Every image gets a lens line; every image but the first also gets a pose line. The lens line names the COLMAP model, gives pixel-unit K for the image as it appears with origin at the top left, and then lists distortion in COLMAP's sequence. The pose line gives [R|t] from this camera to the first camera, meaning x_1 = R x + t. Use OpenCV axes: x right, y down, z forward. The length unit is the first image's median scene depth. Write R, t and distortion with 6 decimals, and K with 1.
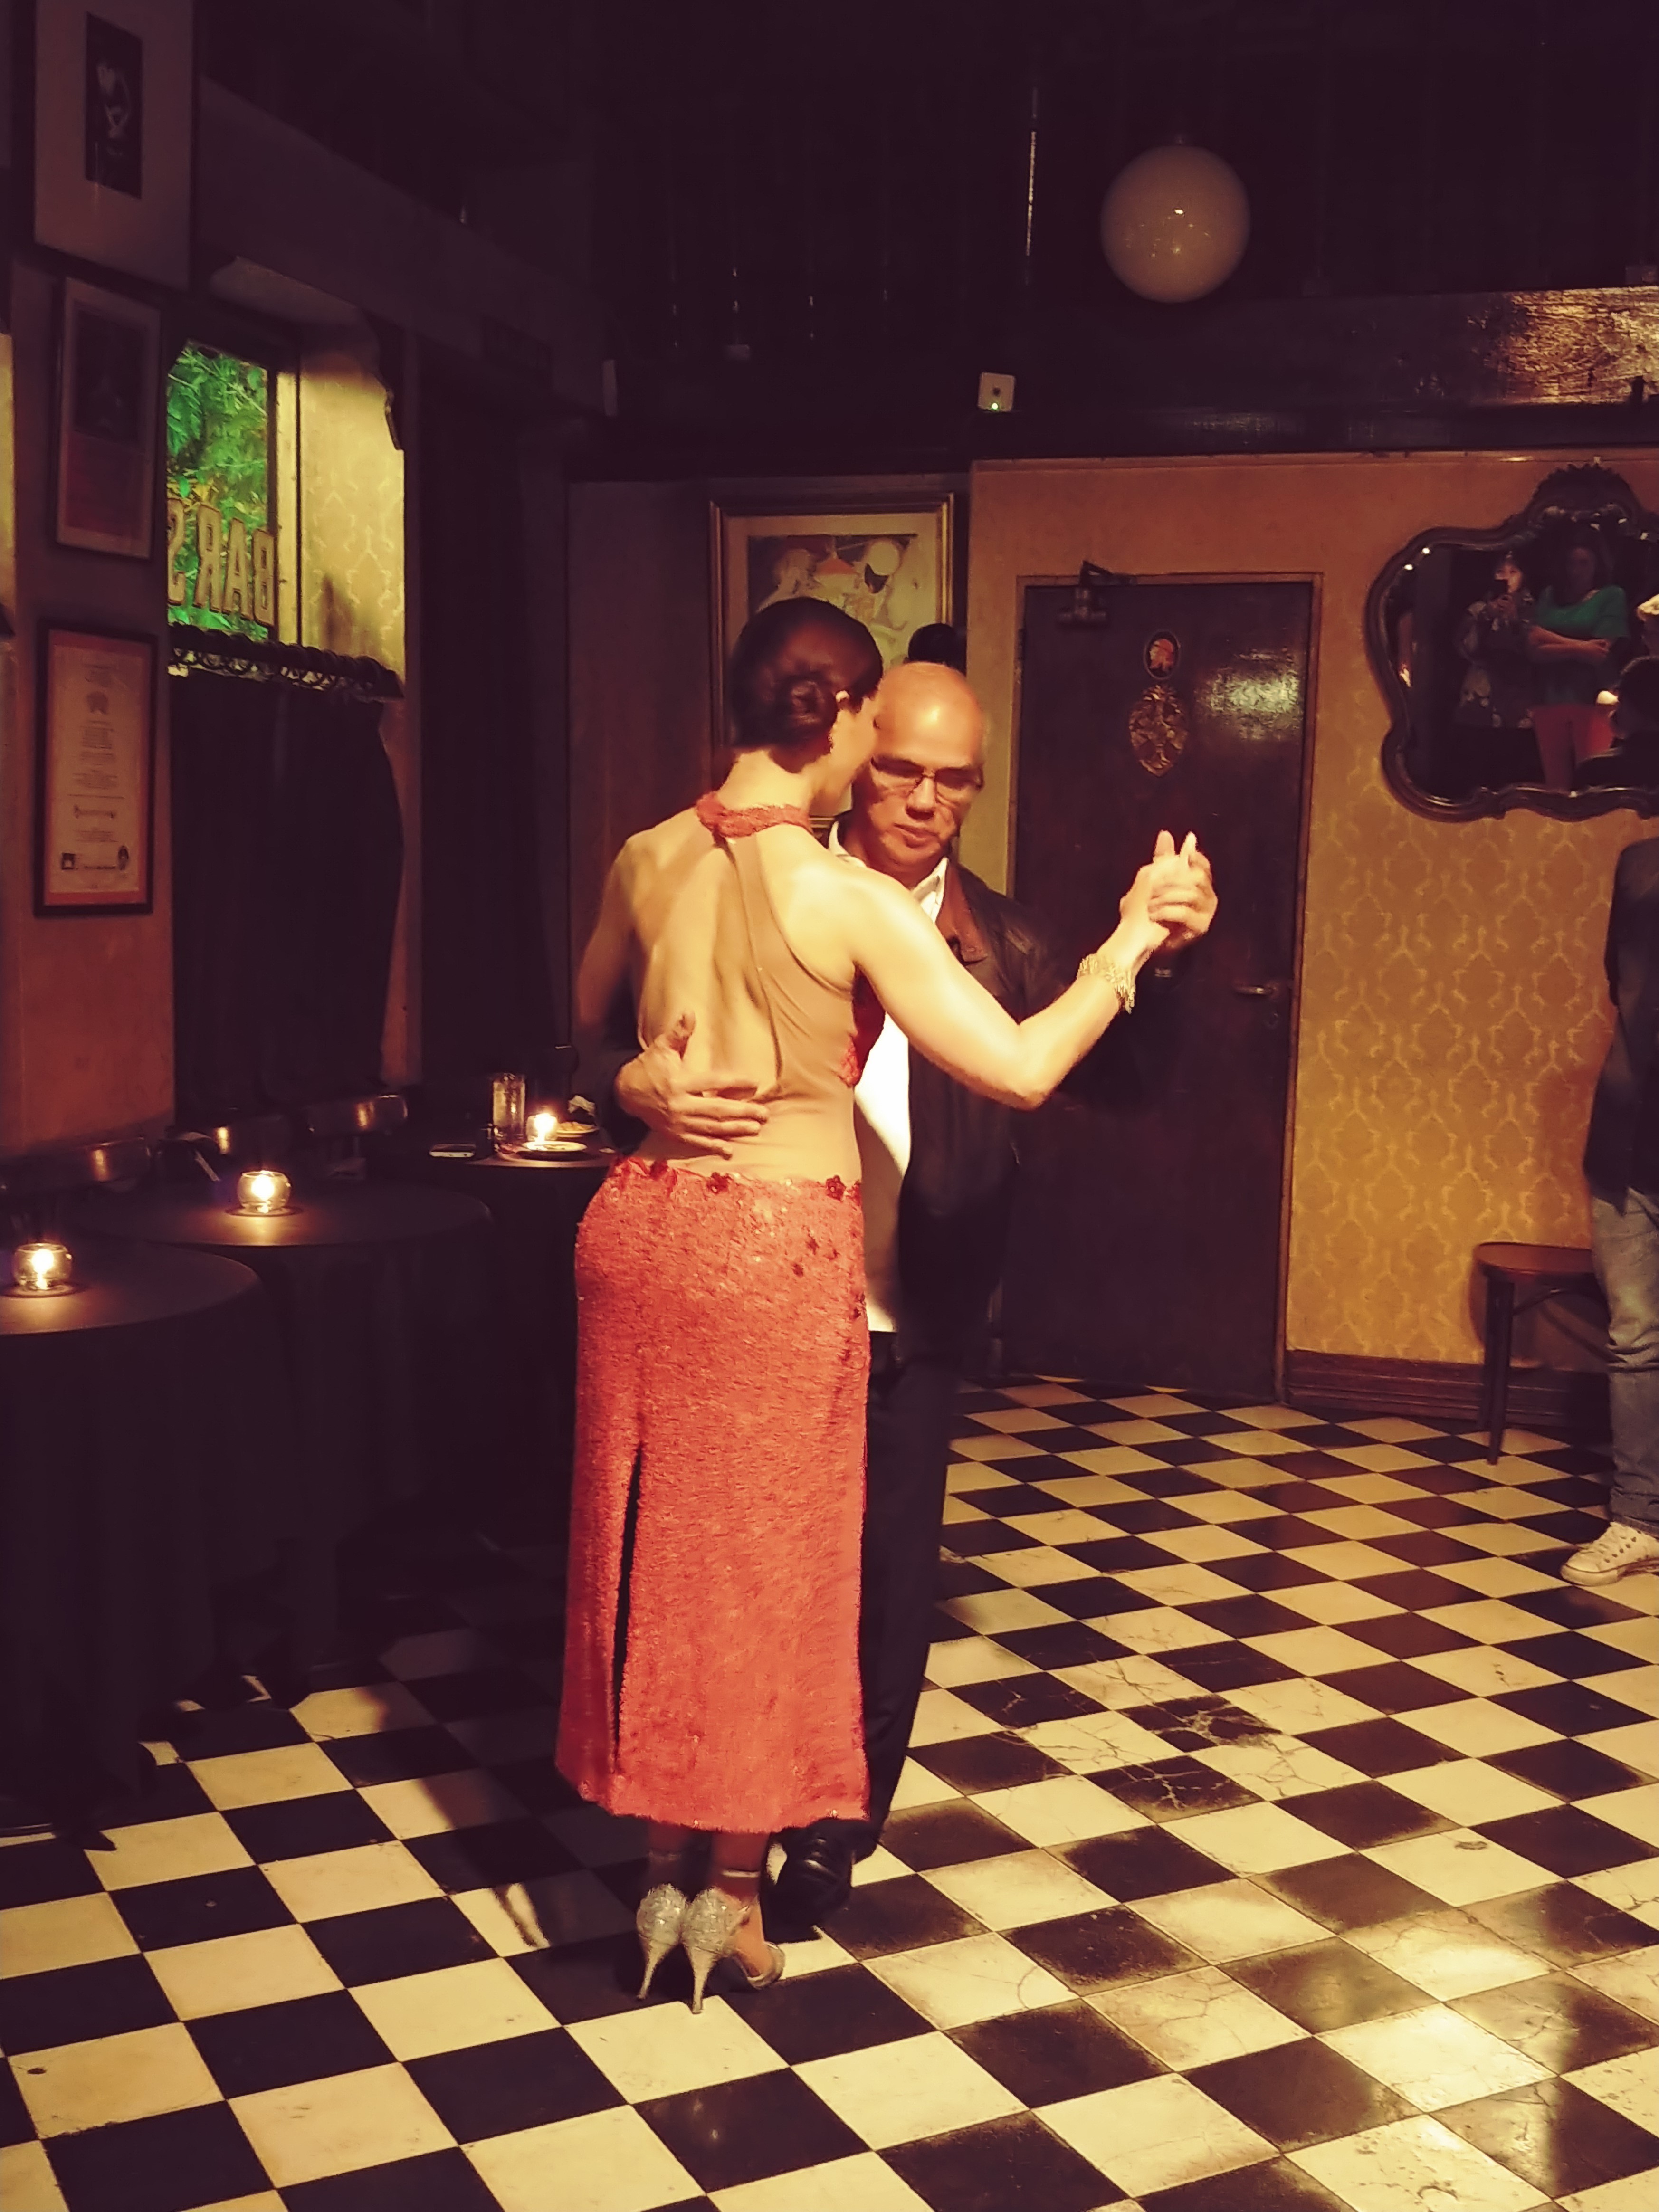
lens RADIAL K [[2625.2, 0, 831.2], [0, 2625.2, 1105.1], [0, 0, 1]] dist [0.032632, 0.000000]
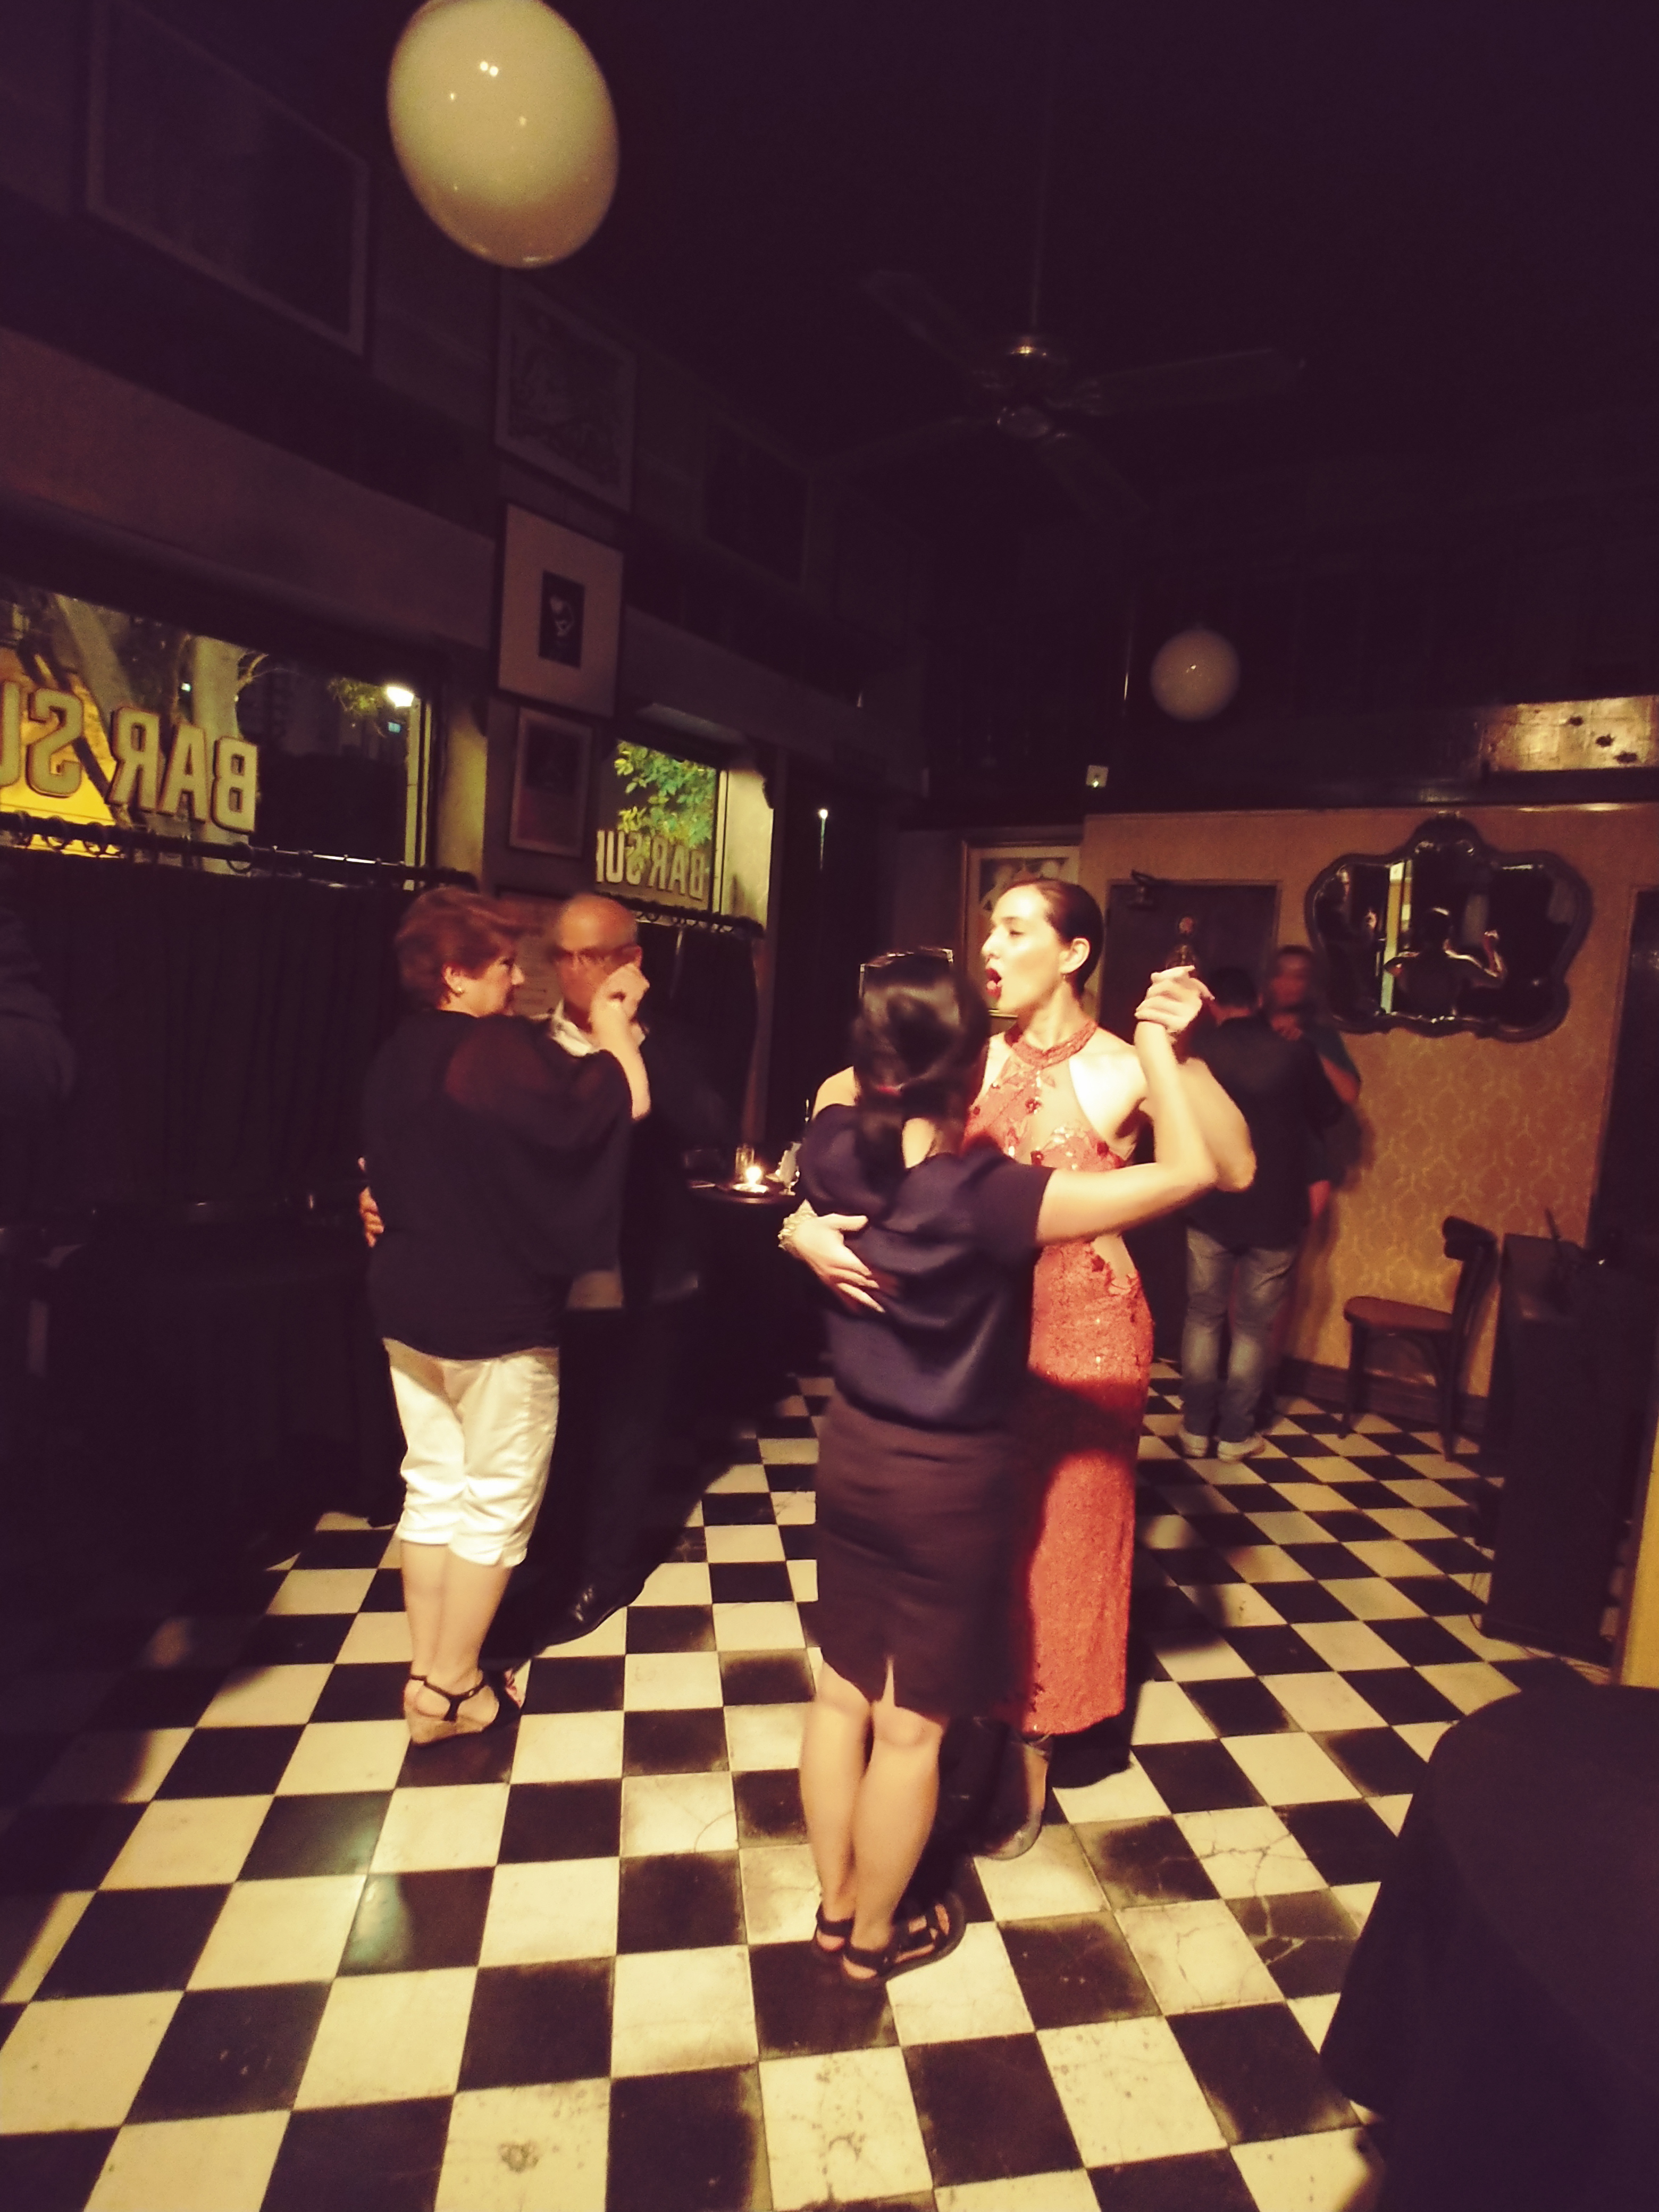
lens RADIAL K [[1196.3, 0, 831.7], [0, 1196.3, 1104.0], [0, 0, 1]] dist [-0.014379, 0.000604]
pose [[0.949285, 0.072465, -0.305953, 0.157716], [-0.081777, 0.996493, -0.017714, -0.025283], [0.303597, 0.041836, 0.951882, 0.204247]]
